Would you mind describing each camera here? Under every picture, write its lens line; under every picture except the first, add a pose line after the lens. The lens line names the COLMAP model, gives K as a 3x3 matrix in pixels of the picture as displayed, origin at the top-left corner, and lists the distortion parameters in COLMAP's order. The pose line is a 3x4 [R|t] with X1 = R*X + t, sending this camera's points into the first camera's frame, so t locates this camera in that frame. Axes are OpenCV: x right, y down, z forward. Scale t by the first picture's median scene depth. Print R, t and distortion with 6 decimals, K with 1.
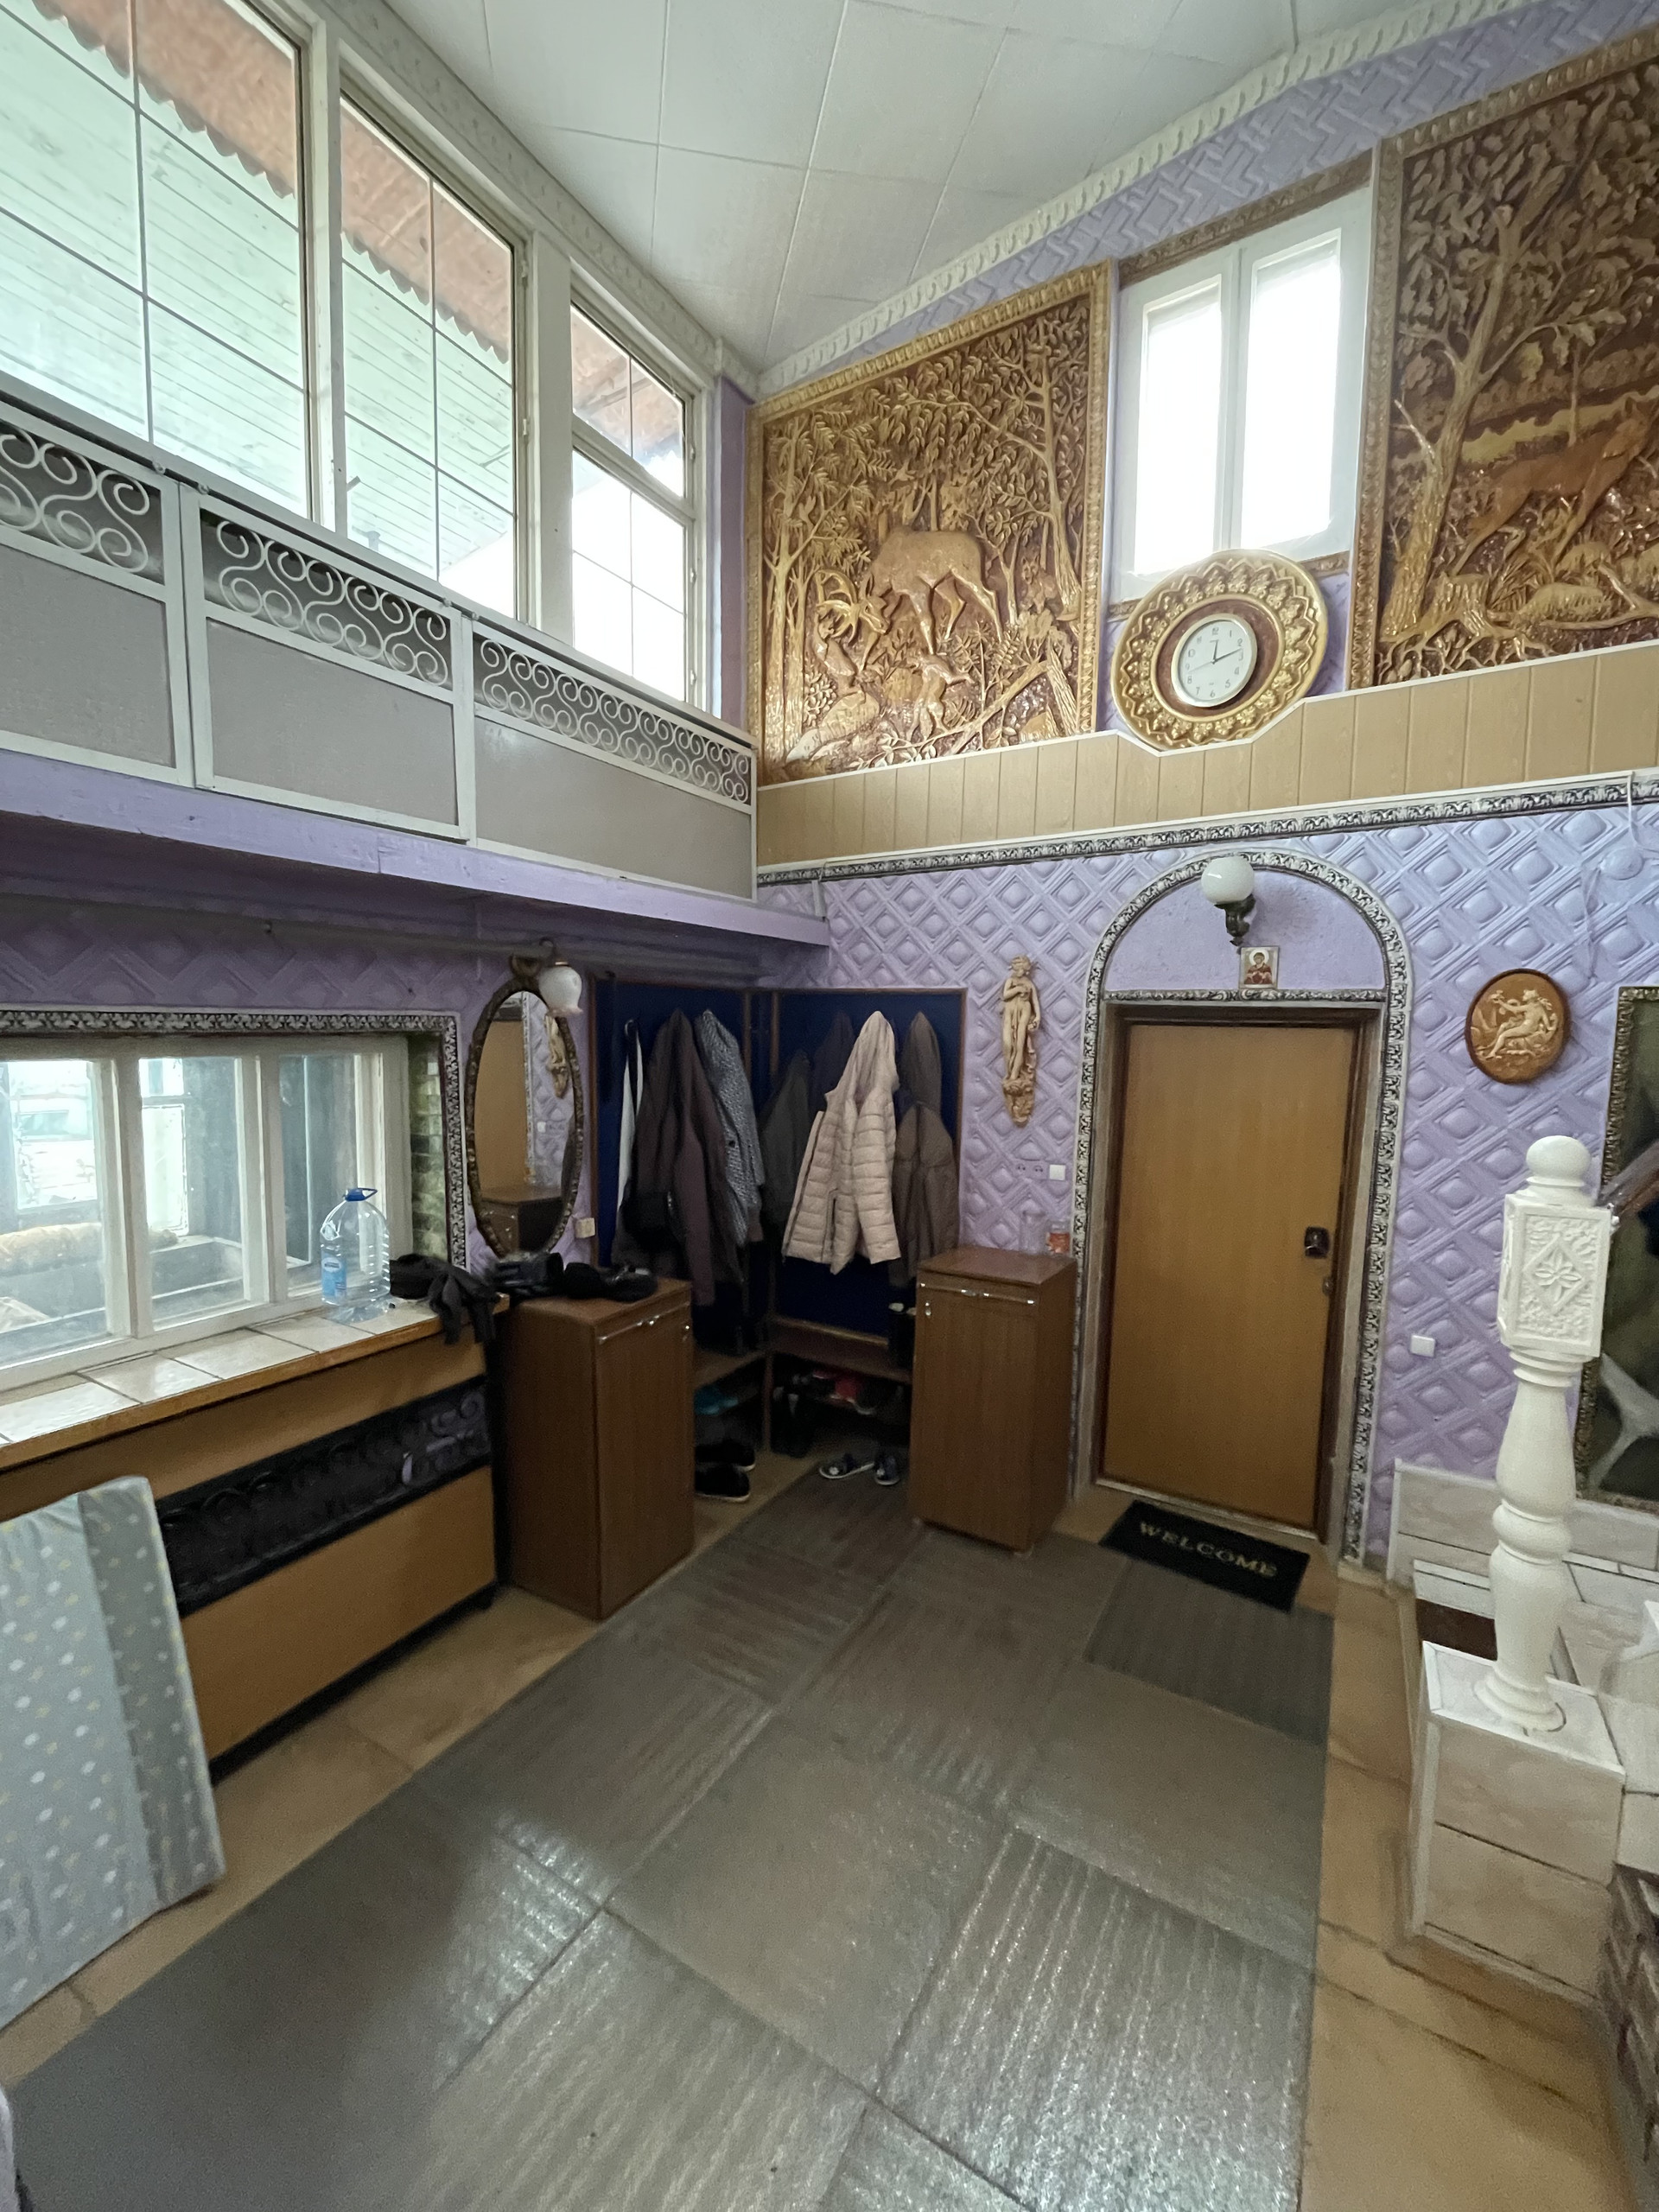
lens RADIAL K [[892.5, 0, 831.1], [0, 892.5, 1101.5], [0, 0, 1]] dist [-0.002092, -0.000134]
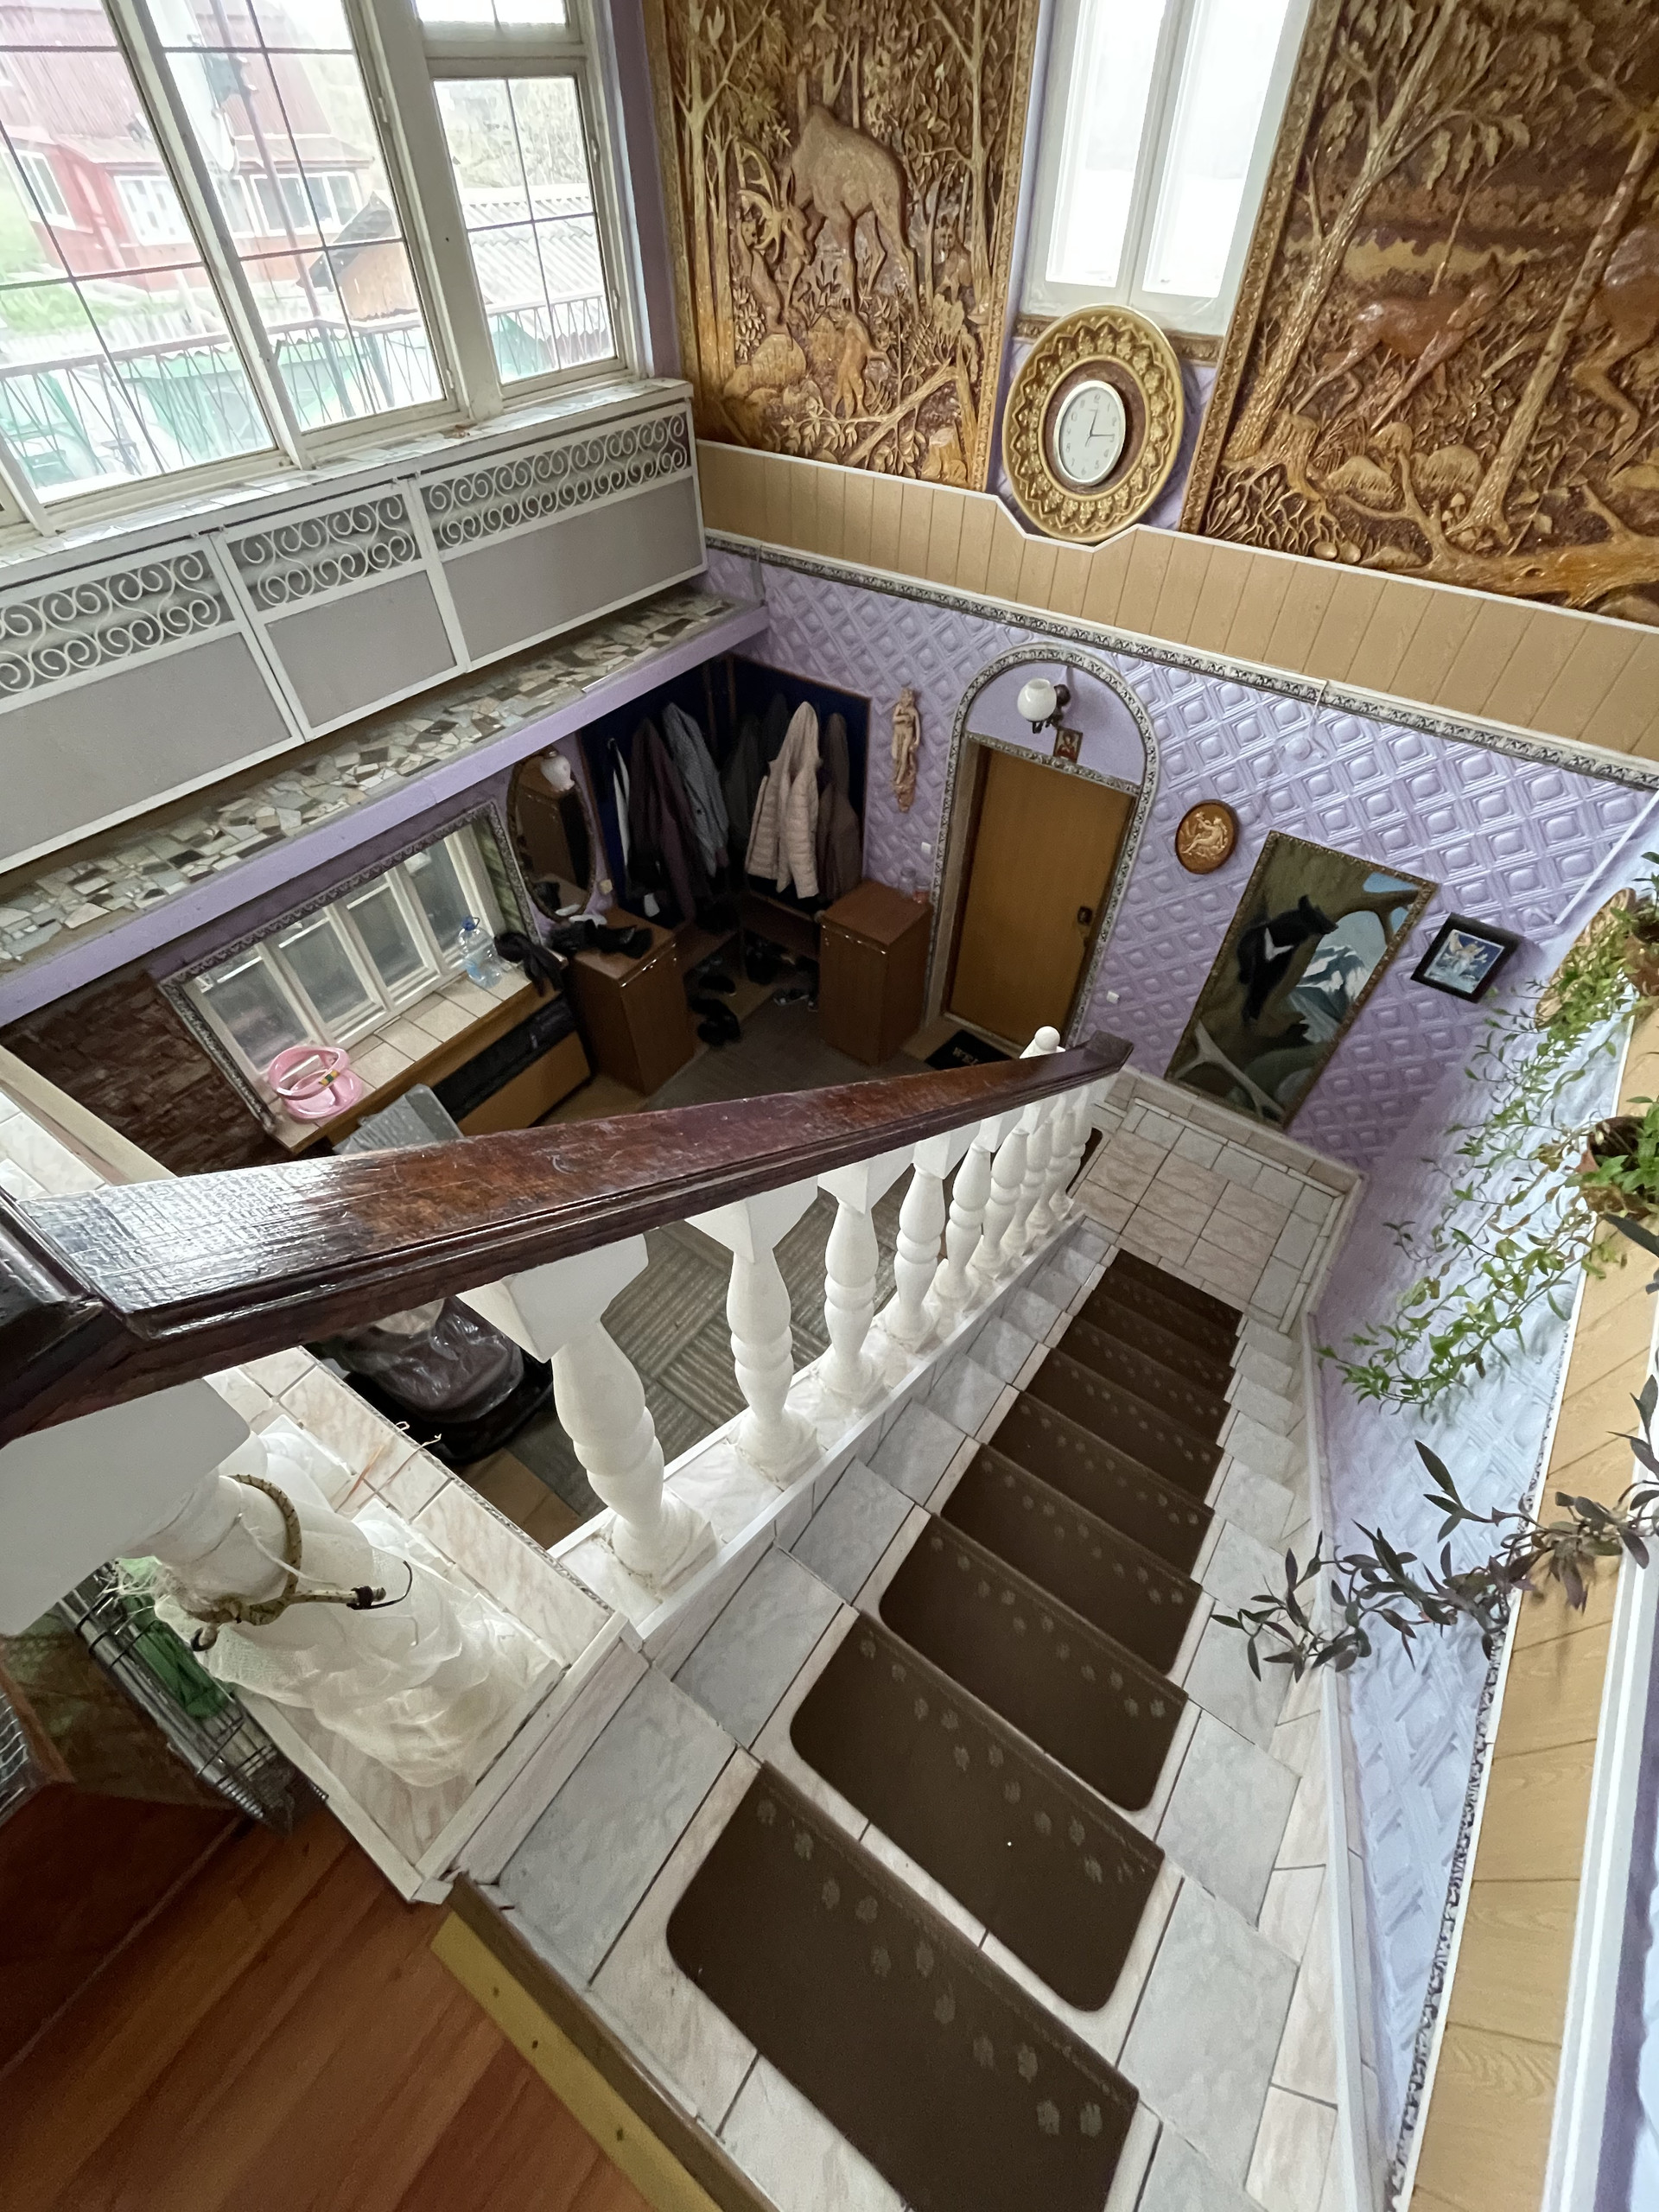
lens RADIAL K [[892.5, 0, 828.9], [0, 892.5, 1111.4], [0, 0, 1]] dist [-0.002092, -0.000134]
pose [[0.995380, 0.061074, -0.074086, 0.233039], [0.008136, 0.715186, 0.698886, -0.617544], [0.095669, -0.696260, 0.711385, -0.312735]]
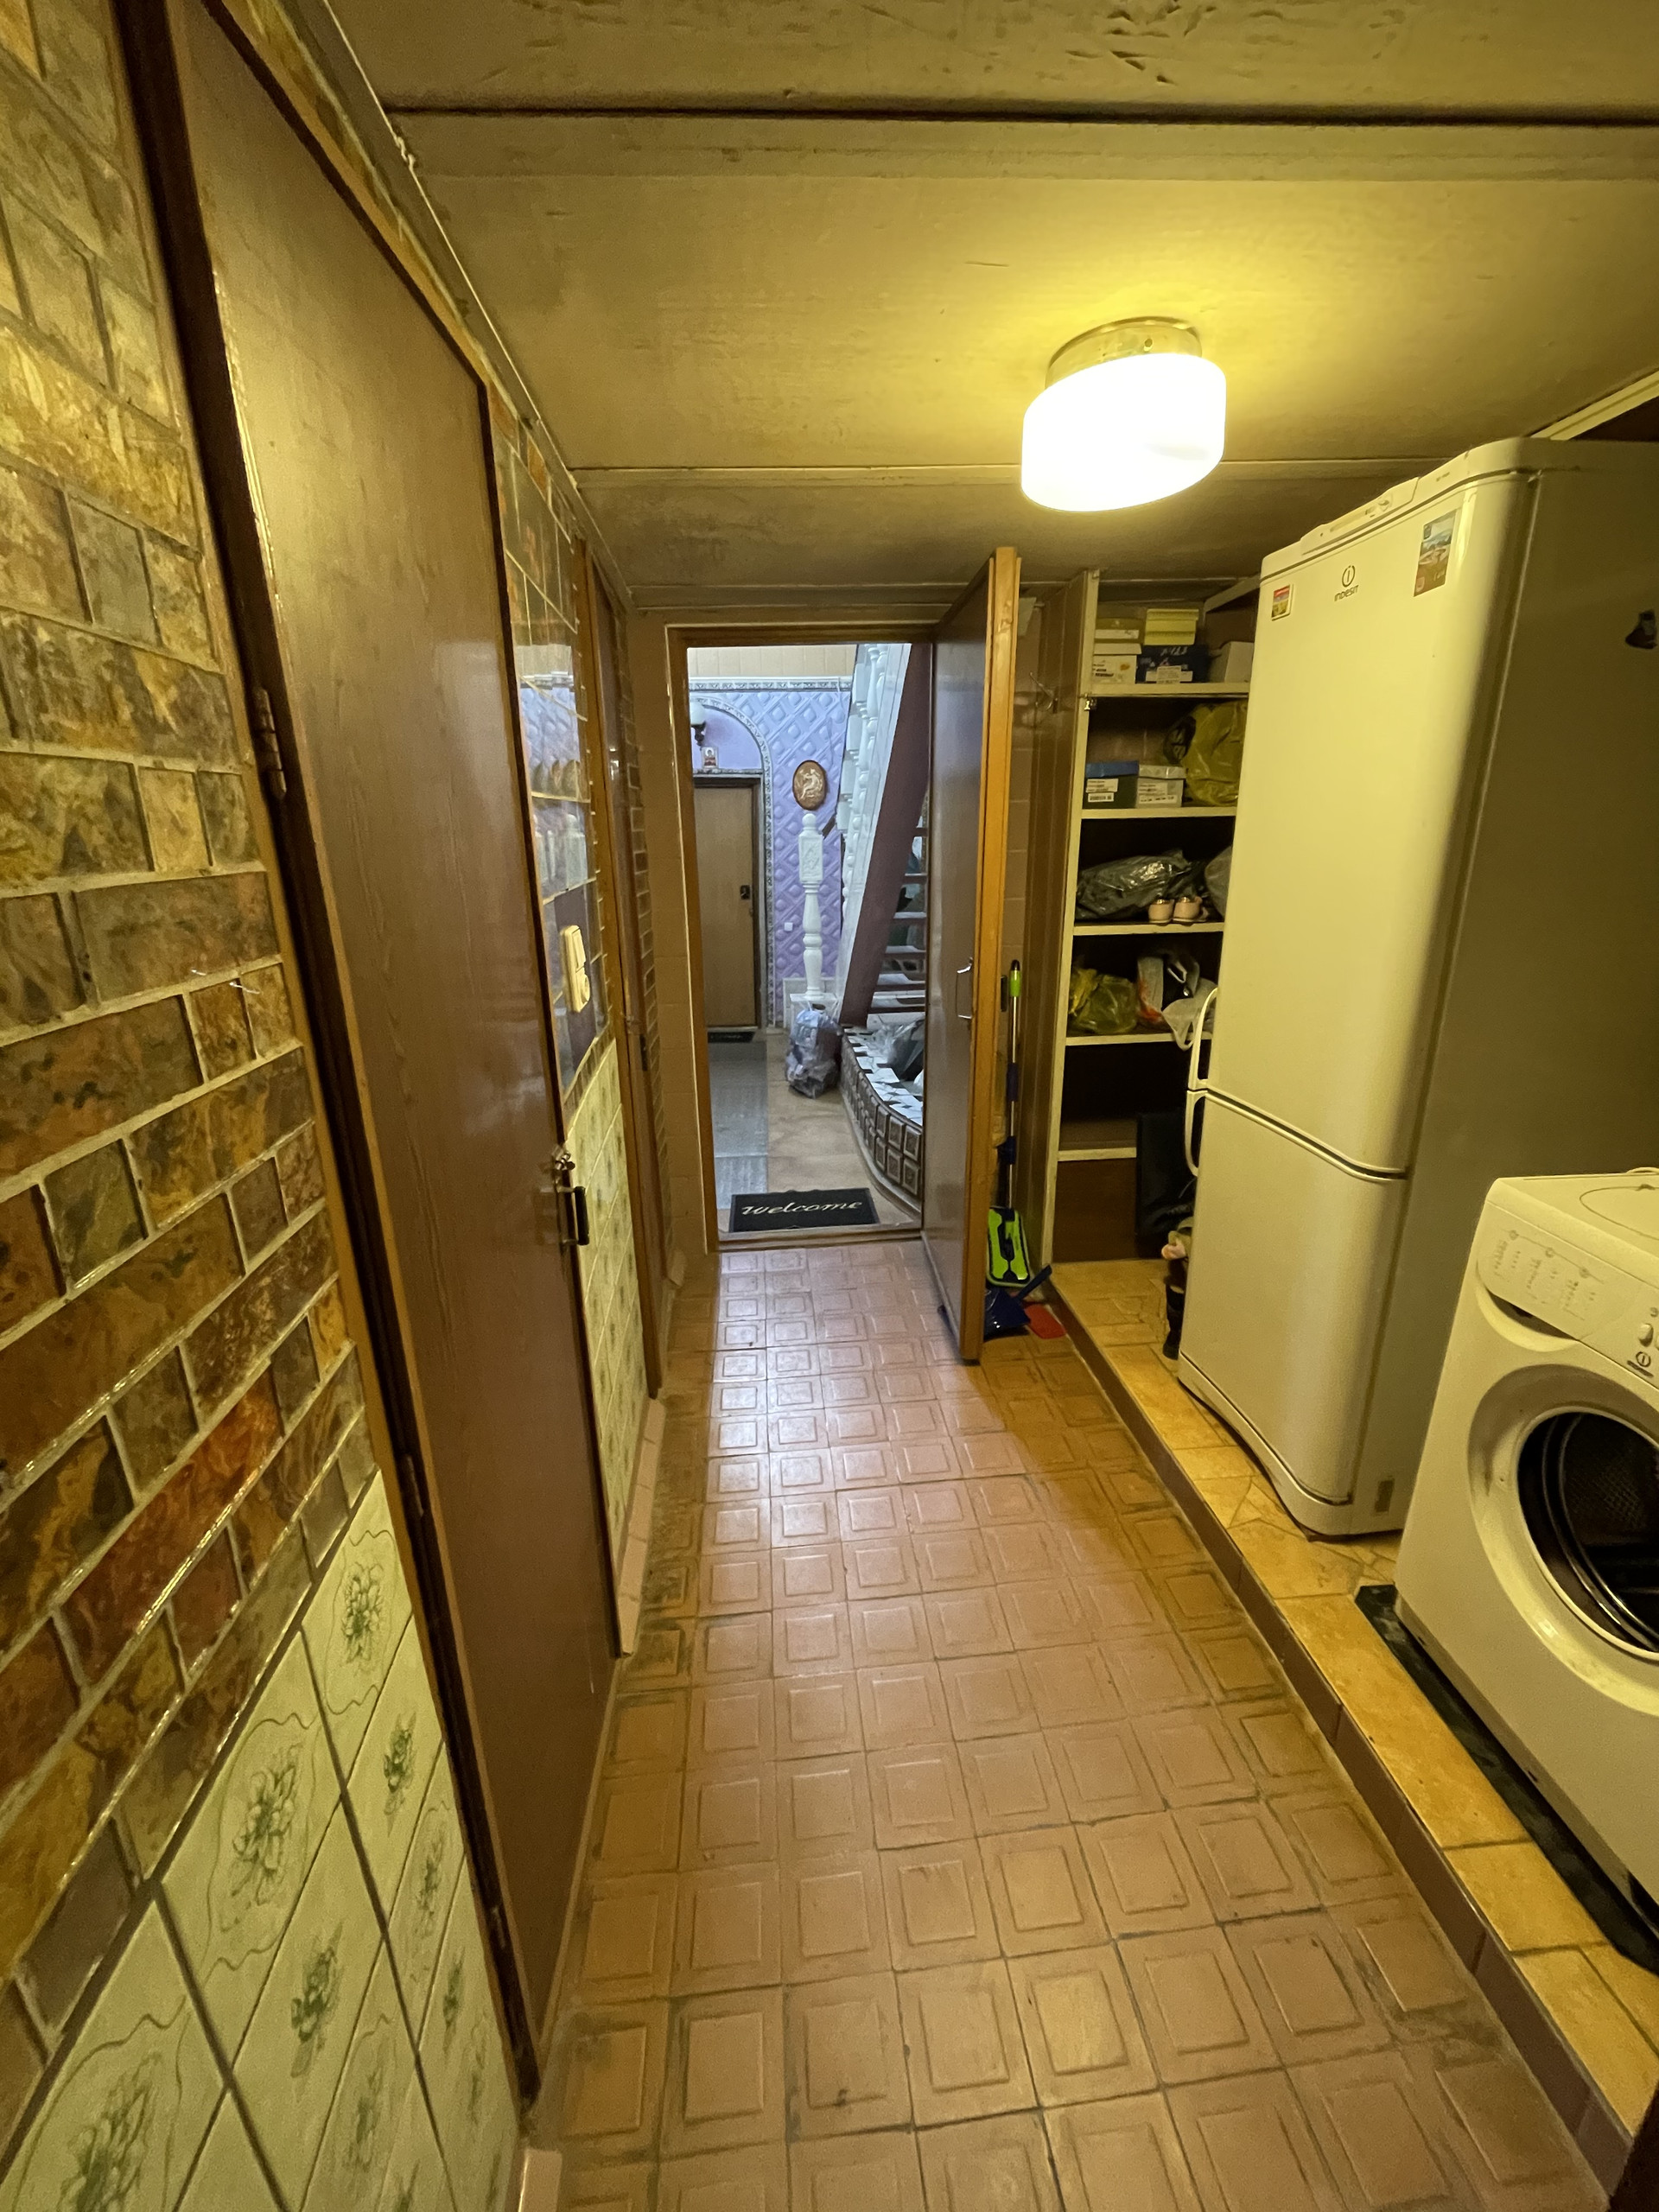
lens RADIAL K [[892.5, 0, 824.6], [0, 892.5, 1112.6], [0, 0, 1]] dist [-0.002092, -0.000134]
pose [[0.815314, -0.199806, 0.543453, -0.554393], [0.067173, 0.964877, 0.253971, 0.128694], [-0.575110, -0.170560, 0.800099, -0.890879]]
